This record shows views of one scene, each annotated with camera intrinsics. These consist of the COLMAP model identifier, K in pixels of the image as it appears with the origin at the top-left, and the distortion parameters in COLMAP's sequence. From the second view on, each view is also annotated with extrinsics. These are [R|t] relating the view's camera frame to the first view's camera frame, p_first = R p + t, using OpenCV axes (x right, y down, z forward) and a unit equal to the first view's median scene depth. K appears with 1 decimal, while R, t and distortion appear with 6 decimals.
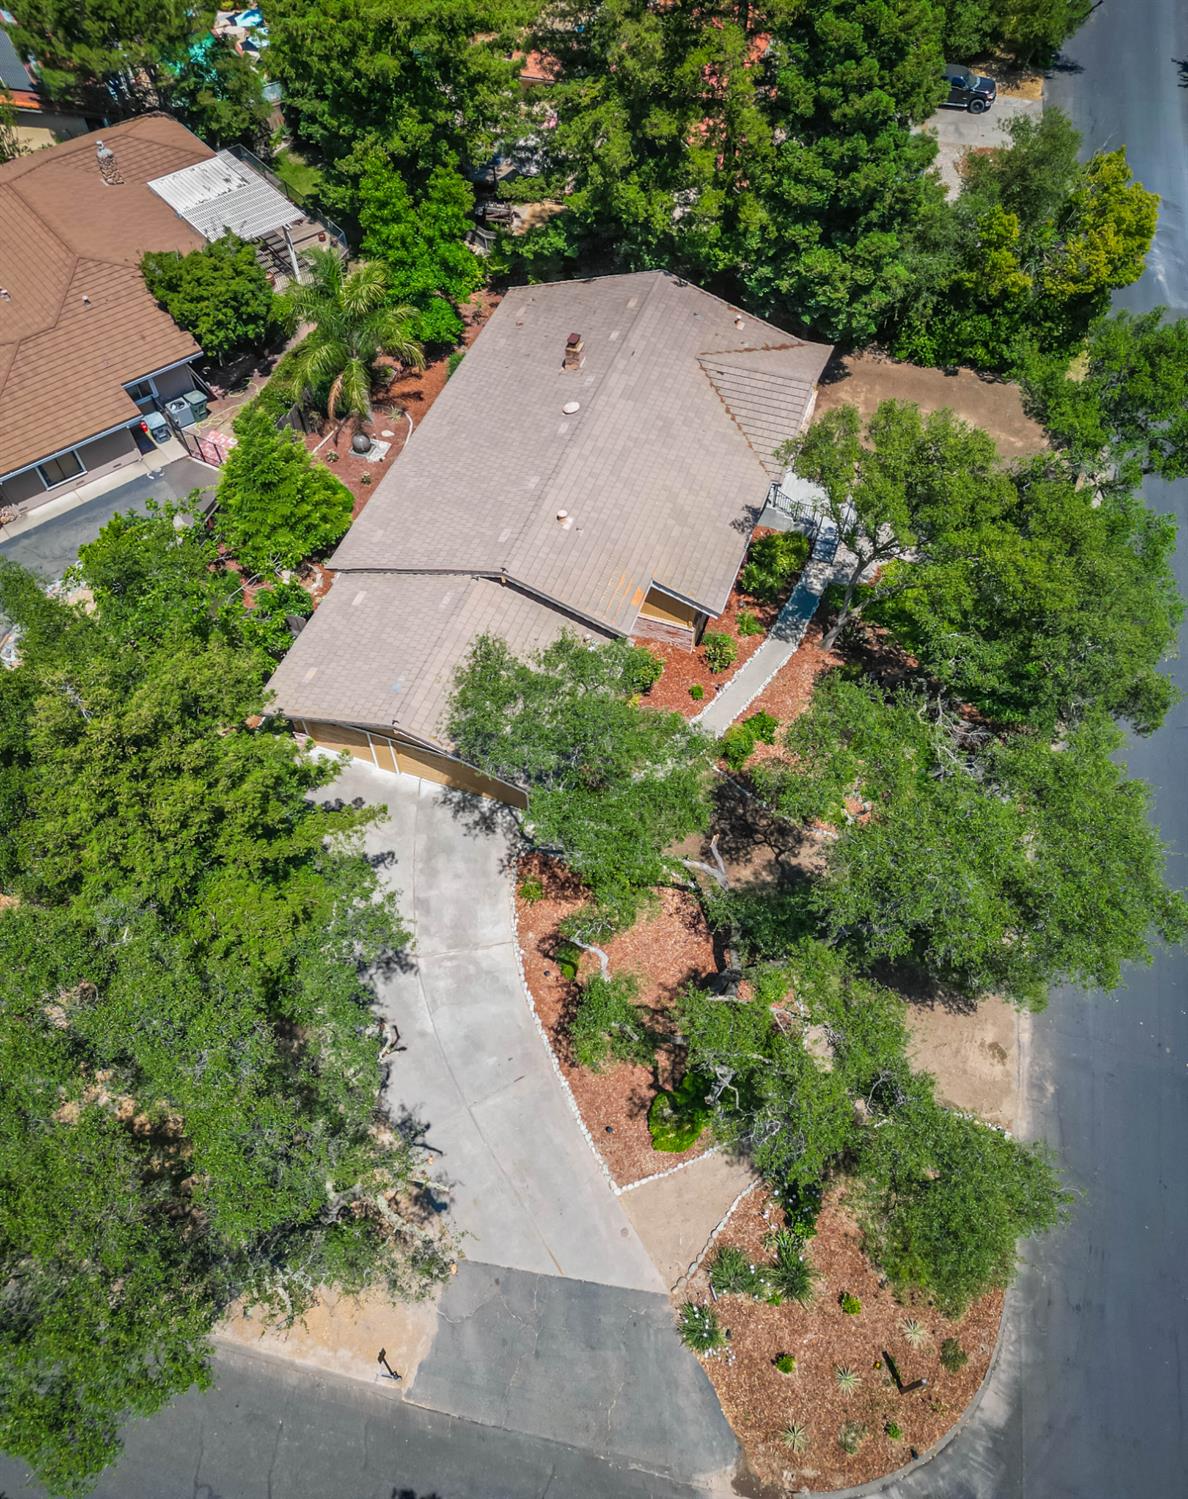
lens RADIAL K [[1112.2, 0, 584.4], [0, 1112.2, 708.3], [0, 0, 1]] dist [0.053049, -0.037712]
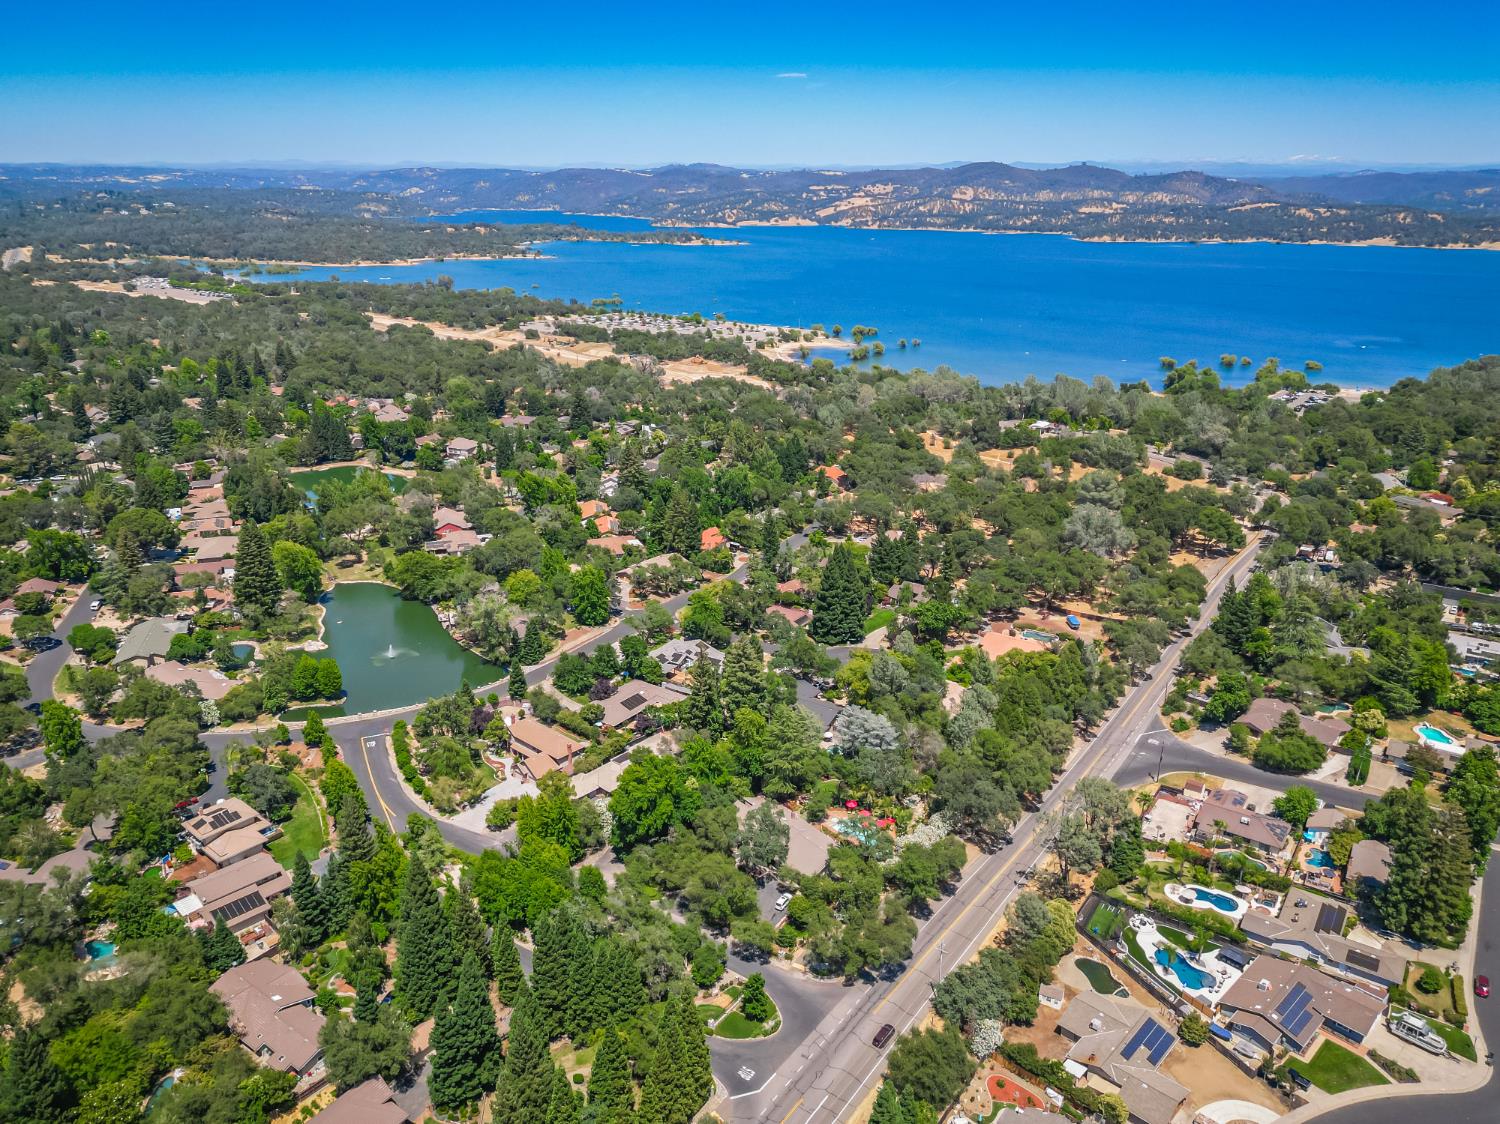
lens RADIAL K [[1044.8, 0, 750.0], [0, 1044.8, 562.0], [0, 0, 1]] dist [0.063661, -0.052481]
pose [[0.945375, 0.126866, -0.300284, 3.243916], [-0.274597, 0.806346, -0.523834, 3.984212], [0.175676, 0.577677, 0.797137, -5.634502]]
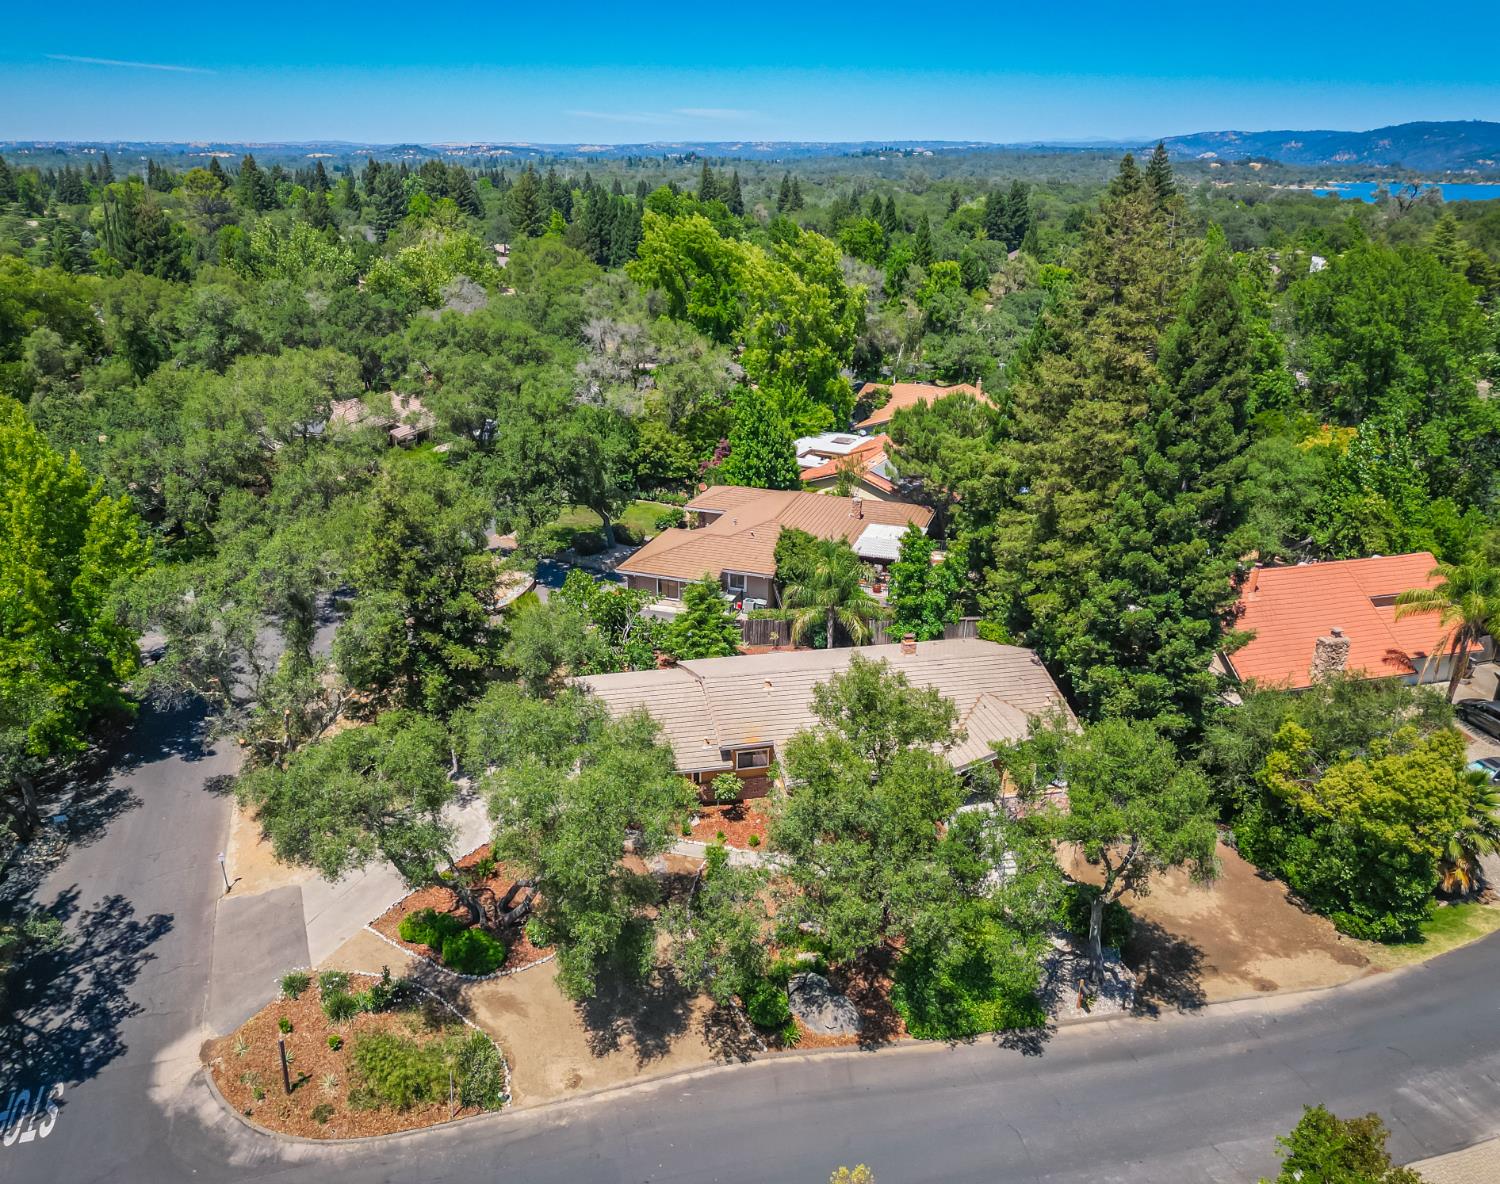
lens RADIAL K [[1112.9, 0, 712.0], [0, 1112.9, 587.2], [0, 0, 1]] dist [0.053049, -0.037712]
pose [[0.525303, 0.320914, -0.788081, 0.911216], [-0.697495, 0.692889, -0.182771, 0.047282], [0.487399, 0.645693, 0.587812, 0.035939]]
